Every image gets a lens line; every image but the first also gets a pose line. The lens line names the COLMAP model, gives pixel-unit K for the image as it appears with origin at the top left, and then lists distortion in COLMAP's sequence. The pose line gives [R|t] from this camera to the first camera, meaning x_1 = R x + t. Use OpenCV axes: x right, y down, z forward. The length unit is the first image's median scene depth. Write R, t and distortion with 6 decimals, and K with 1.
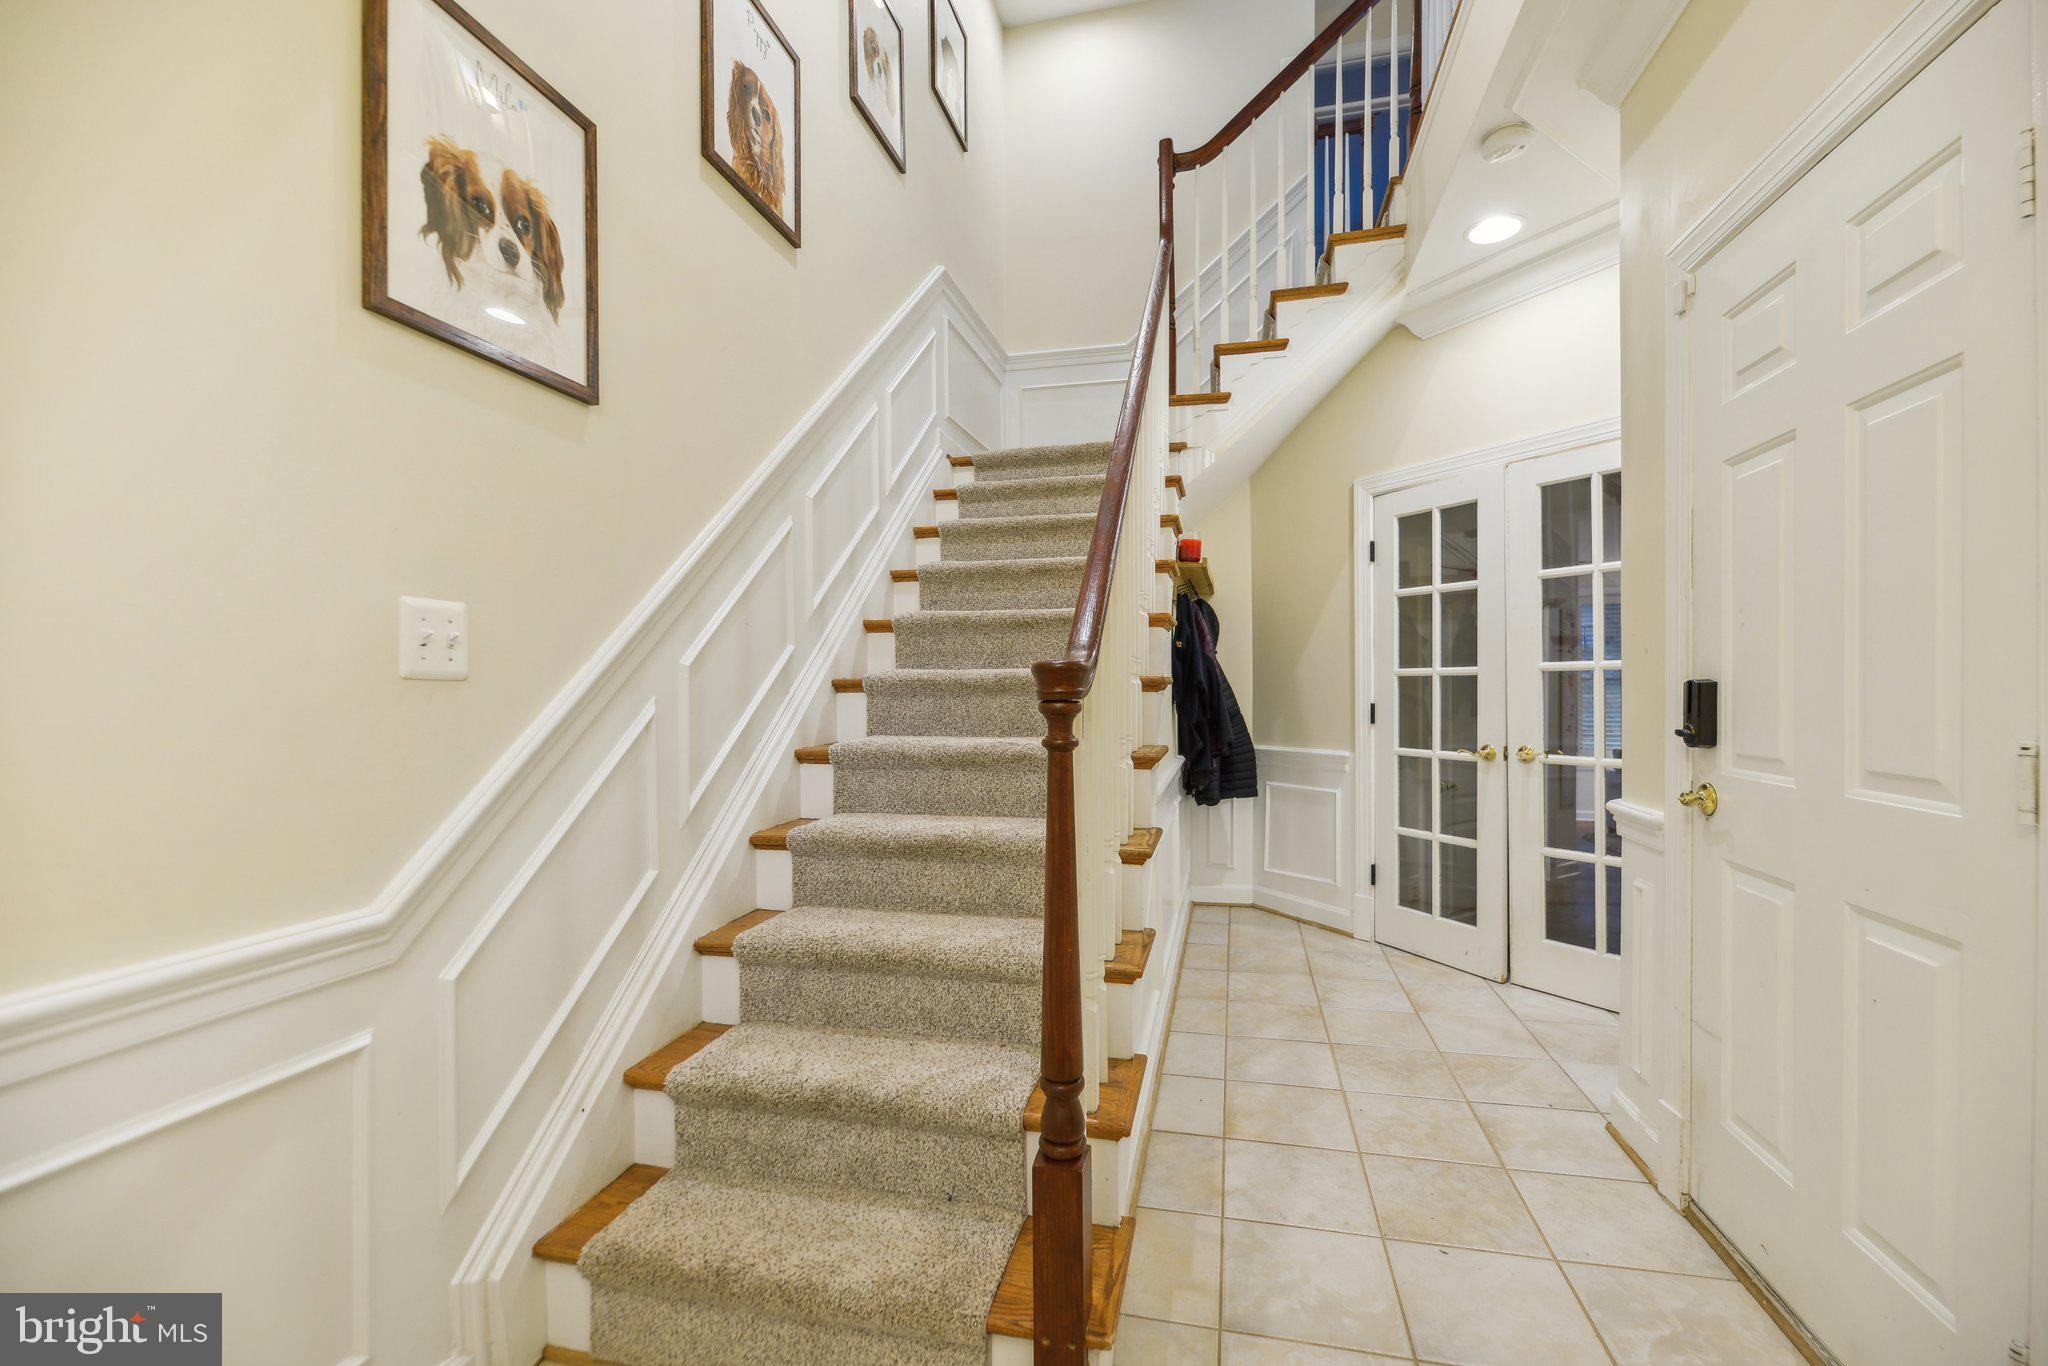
lens RADIAL K [[847.7, 0, 1048.3], [0, 847.7, 684.8], [0, 0, 1]] dist [0.001006, -0.005066]
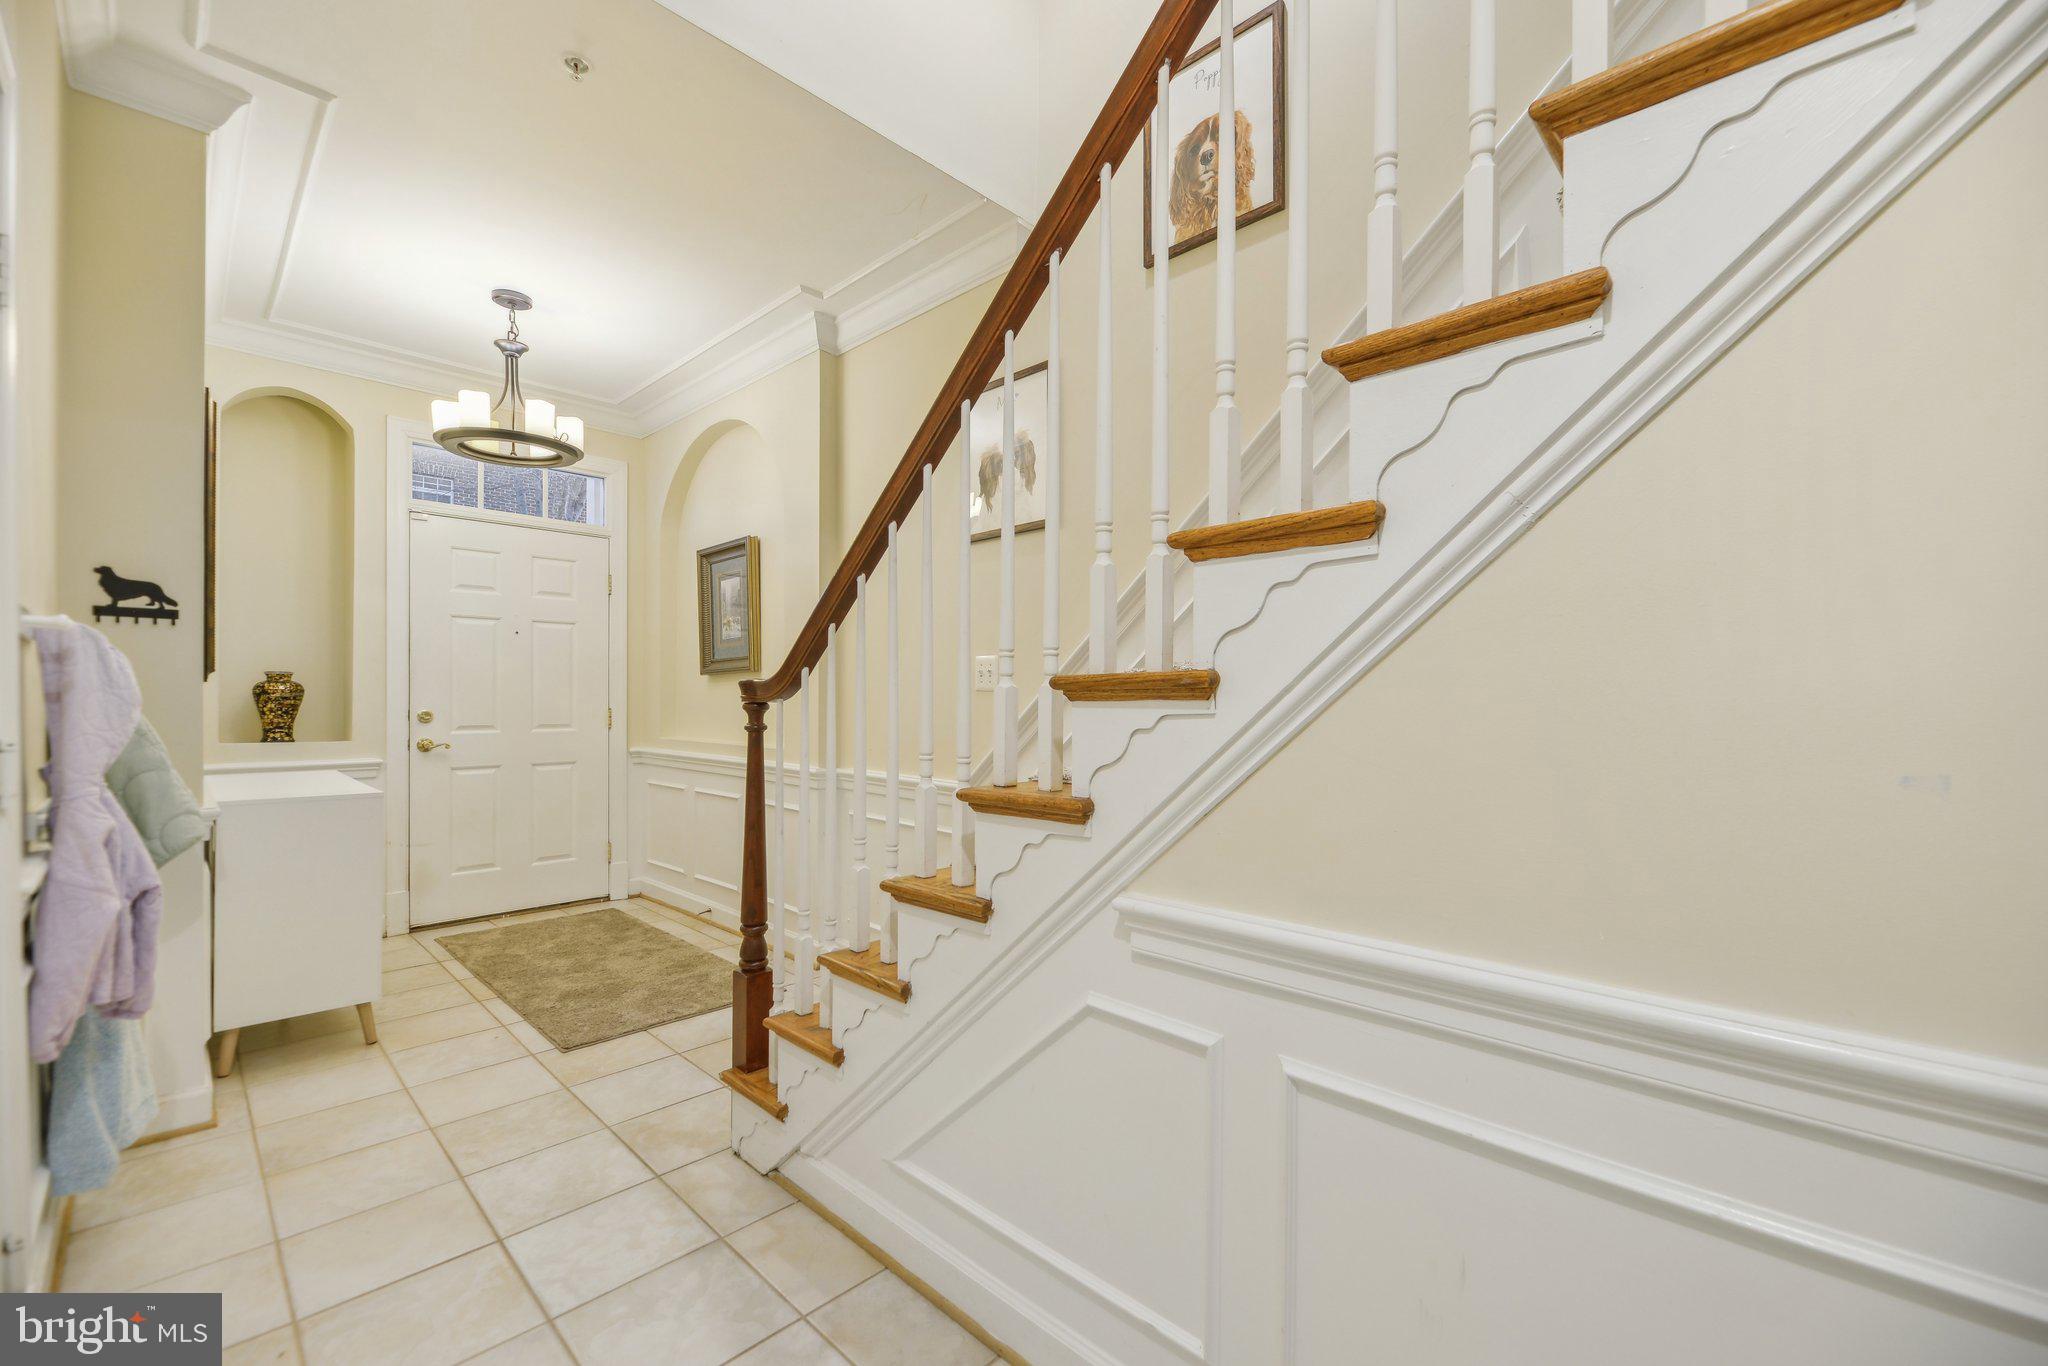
lens RADIAL K [[847.7, 0, 1048.3], [0, 847.7, 684.8], [0, 0, 1]] dist [0.001006, -0.005066]
pose [[-0.512685, -0.000516, -0.858577, 0.988904], [0.003641, 0.999990, -0.002775, -0.014462], [0.858569, -0.004549, -0.512678, 2.005760]]
